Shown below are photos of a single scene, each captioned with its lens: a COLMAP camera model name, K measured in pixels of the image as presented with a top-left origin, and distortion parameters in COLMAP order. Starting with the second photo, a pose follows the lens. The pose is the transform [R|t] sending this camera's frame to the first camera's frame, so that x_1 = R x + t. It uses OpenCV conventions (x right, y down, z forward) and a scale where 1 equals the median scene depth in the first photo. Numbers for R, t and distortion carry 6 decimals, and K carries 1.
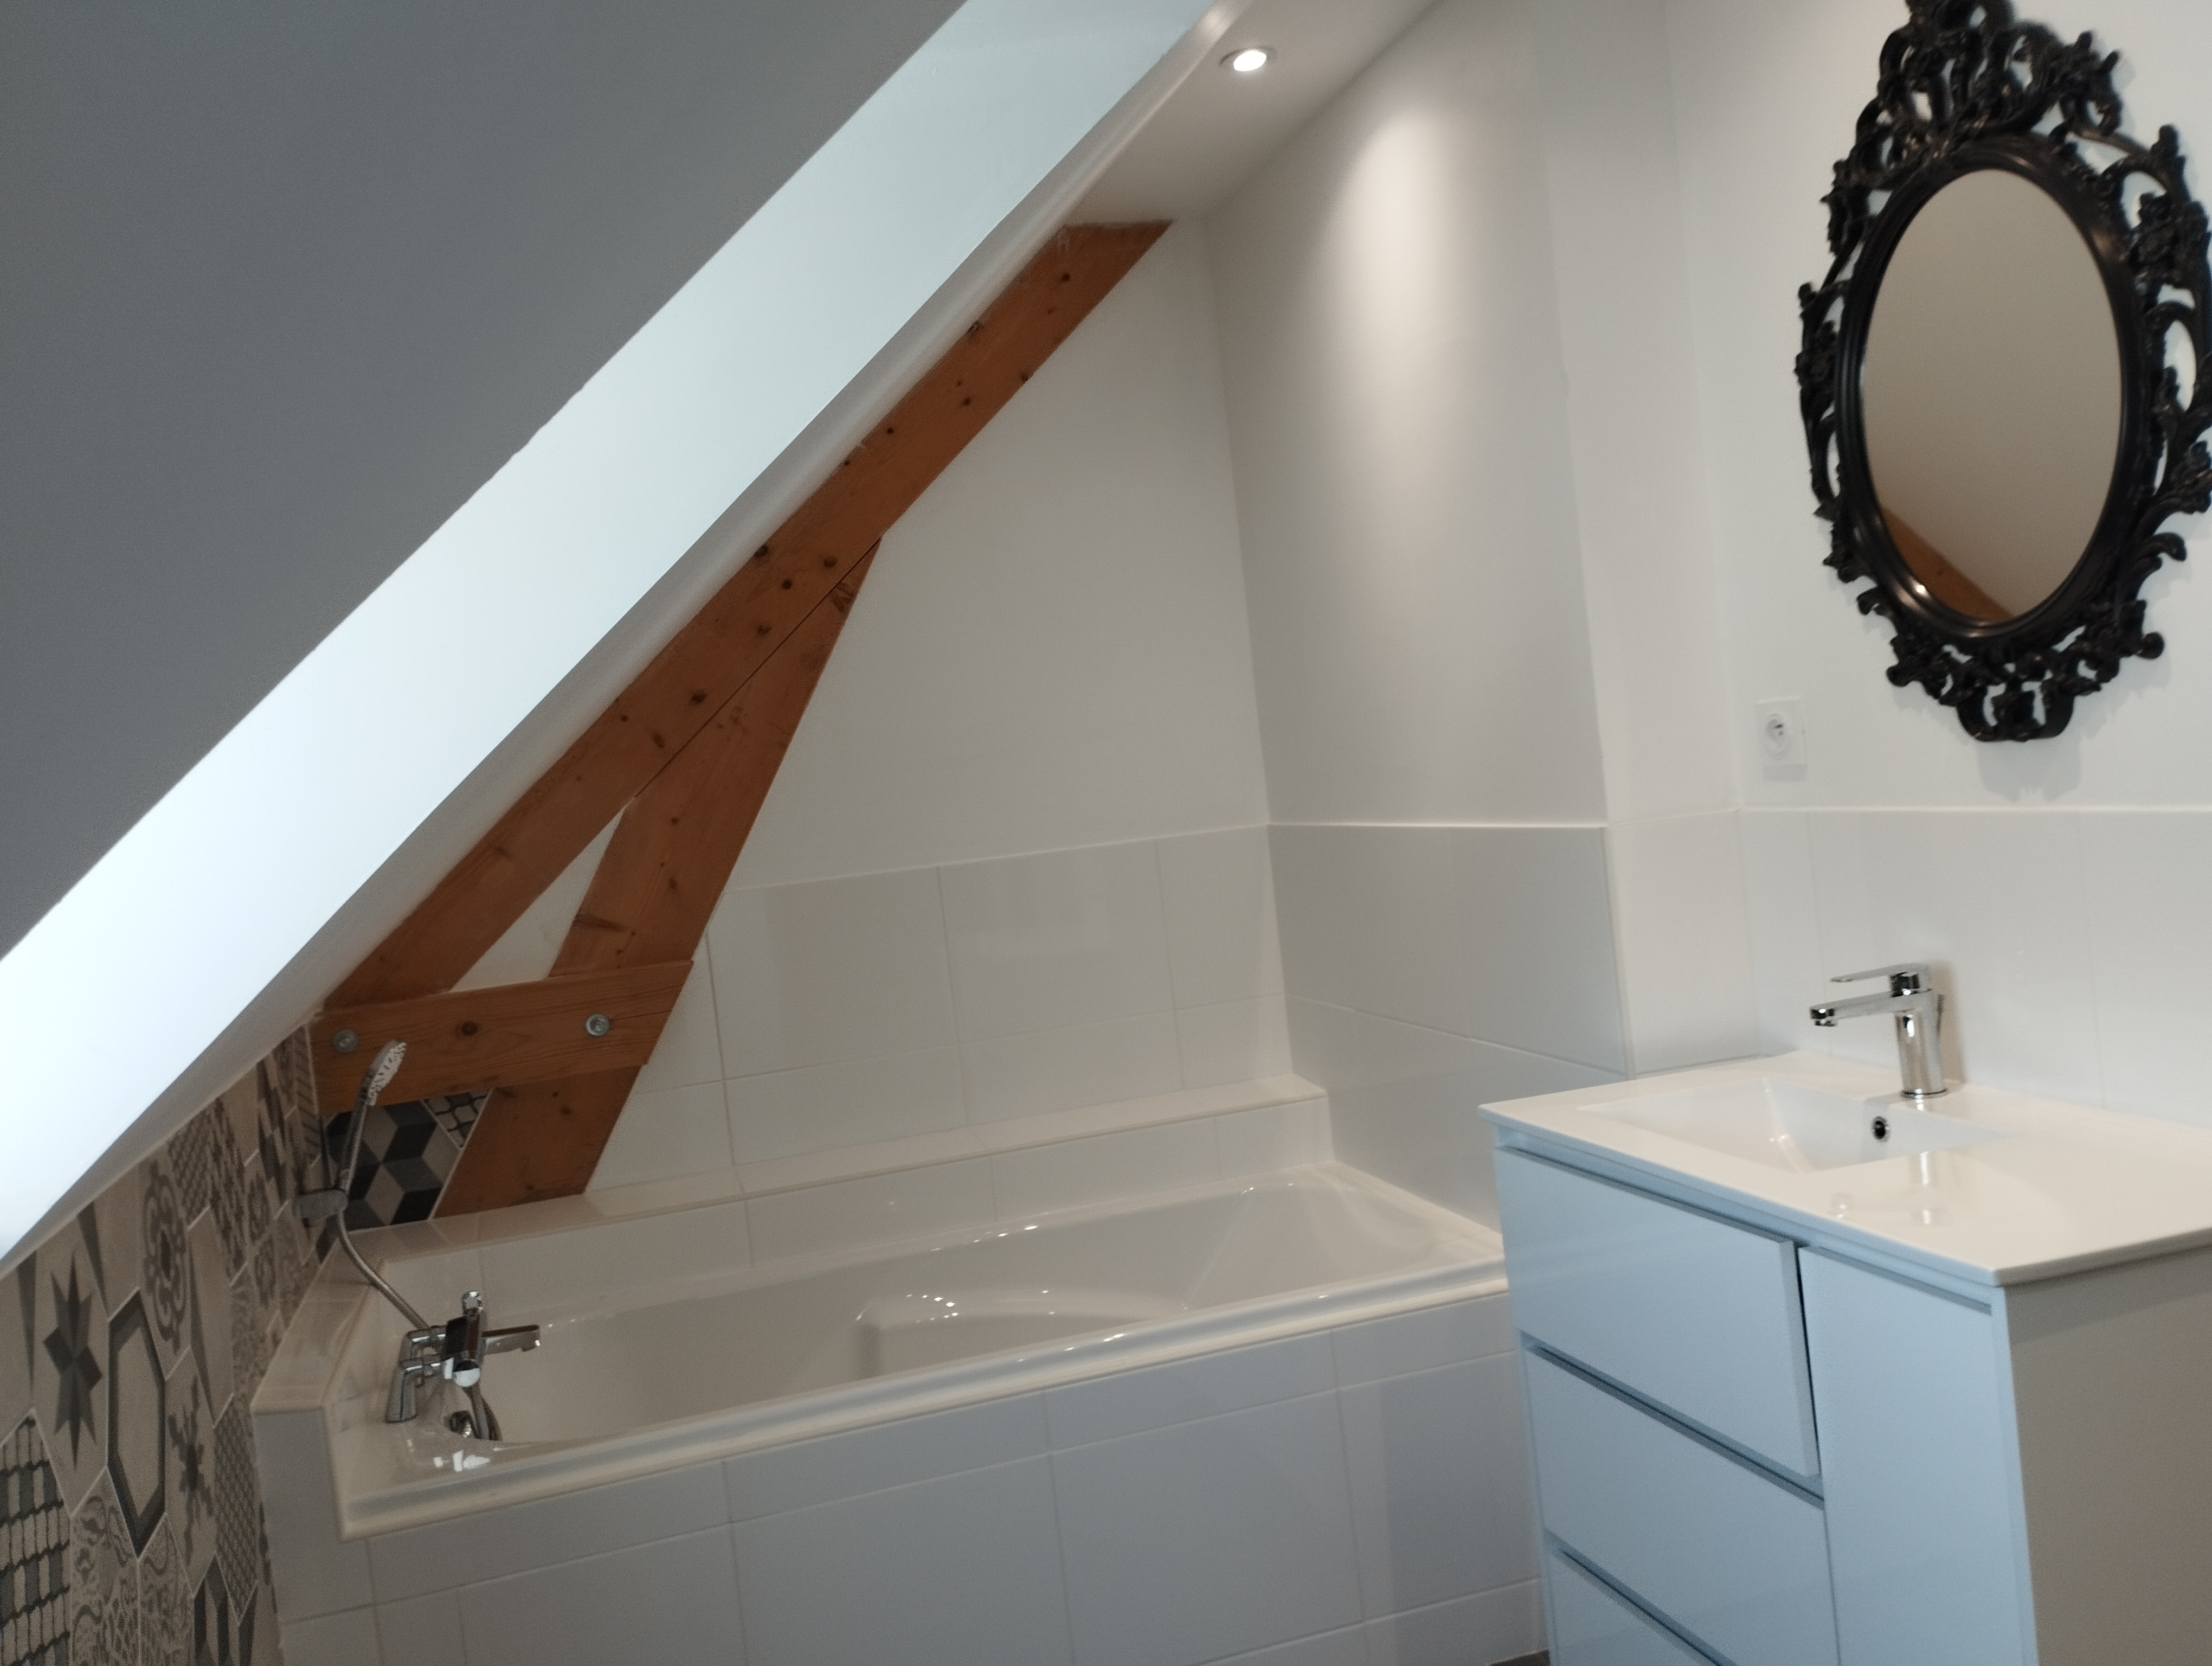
lens RADIAL K [[1858.0, 0, 1106.0], [0, 1858.0, 833.0], [0, 0, 1]] dist [0.126753, -0.237276]
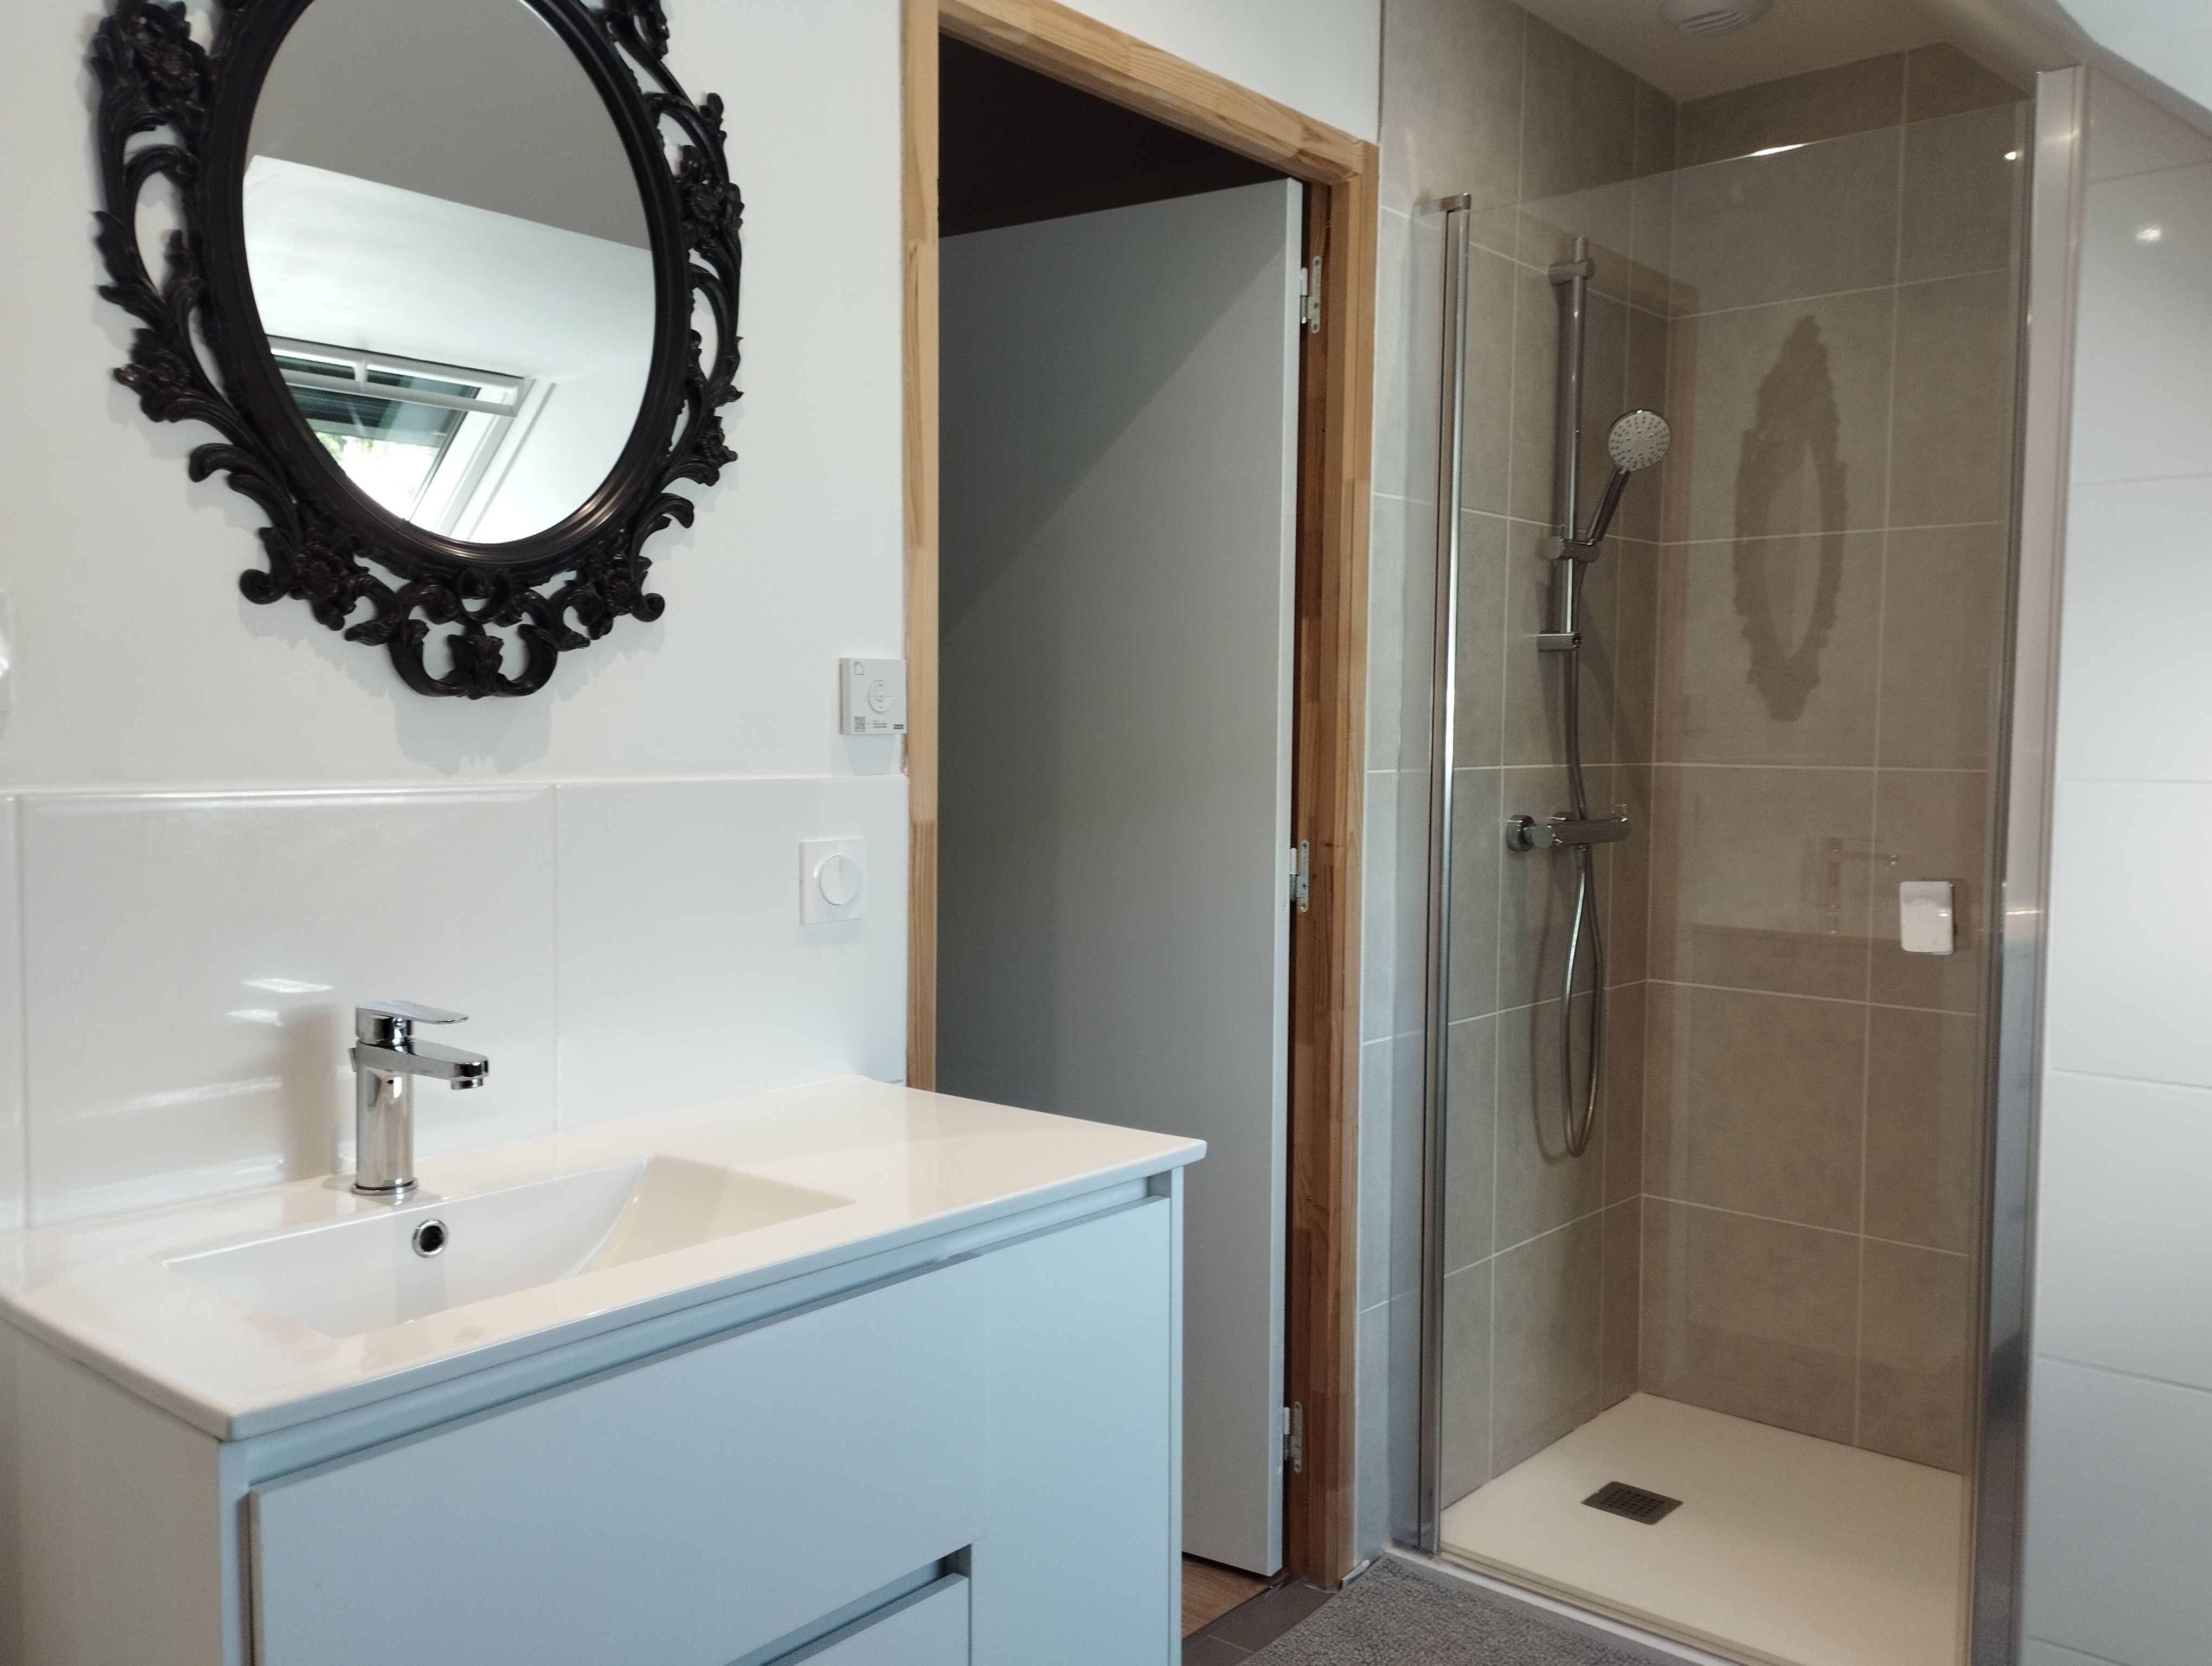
lens RADIAL K [[1858.0, 0, 1106.0], [0, 1858.0, 833.0], [0, 0, 1]] dist [0.126753, -0.237276]
pose [[-0.550280, 0.054328, 0.833211, -0.329902], [0.086180, 0.996247, -0.008042, 0.038891], [-0.830521, 0.067380, -0.552897, 1.250827]]
